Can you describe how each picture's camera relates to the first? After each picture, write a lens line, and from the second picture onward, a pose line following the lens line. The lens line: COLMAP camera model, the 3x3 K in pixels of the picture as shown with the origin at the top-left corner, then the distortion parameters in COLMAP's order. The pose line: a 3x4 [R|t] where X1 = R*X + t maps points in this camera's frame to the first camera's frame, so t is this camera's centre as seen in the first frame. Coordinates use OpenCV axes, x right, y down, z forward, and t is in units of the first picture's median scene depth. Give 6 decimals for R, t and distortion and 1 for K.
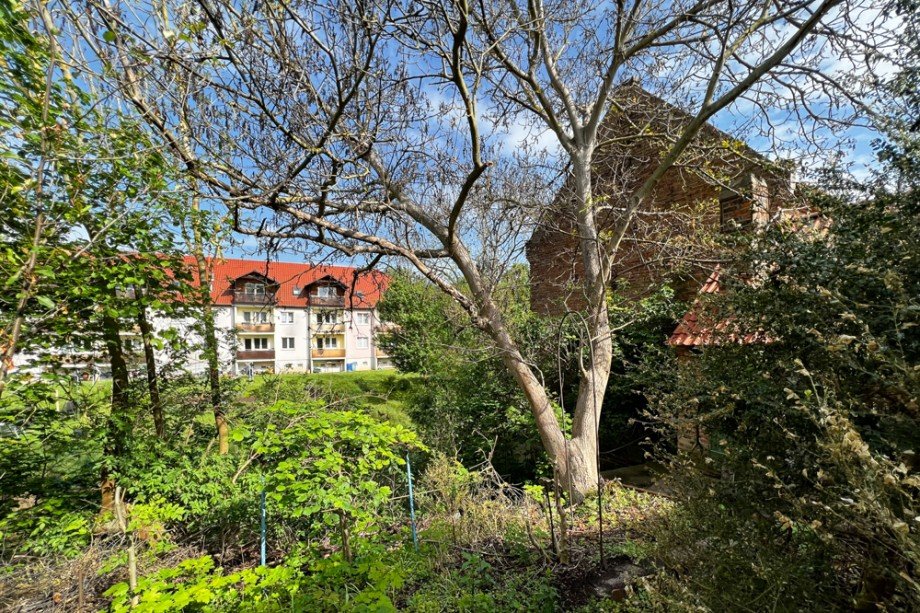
lens RADIAL K [[457.4, 0, 460.0], [0, 457.4, 306.5], [0, 0, 1]] dist [-0.000741, -0.000135]
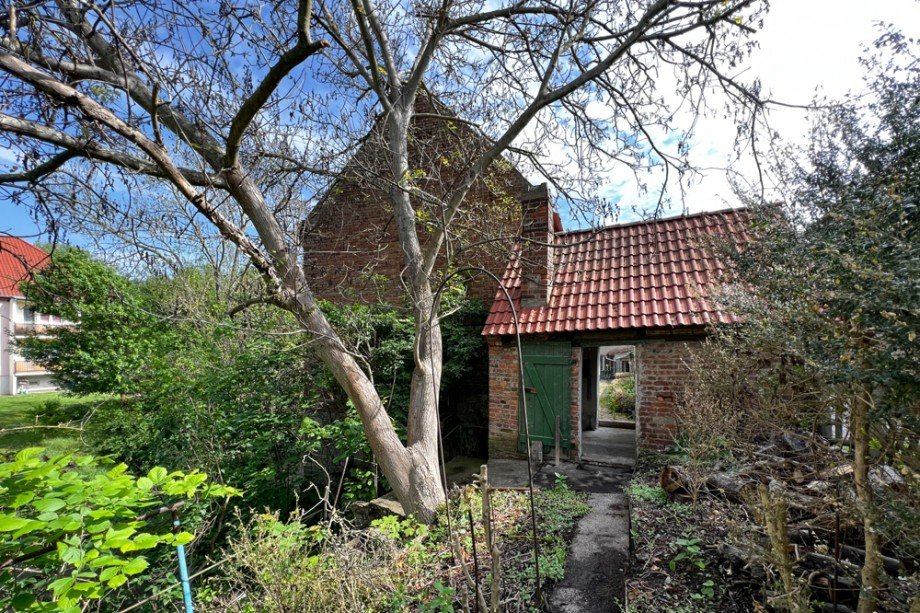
lens RADIAL K [[380.3, 0, 454.1], [0, 380.3, 339.9], [0, 0, 1]] dist [-0.000008, 0.000150]
pose [[0.759122, 0.019207, 0.650665, -0.122369], [-0.022741, 0.999737, -0.002979, 0.093381], [-0.650551, -0.012535, 0.759359, 0.397112]]
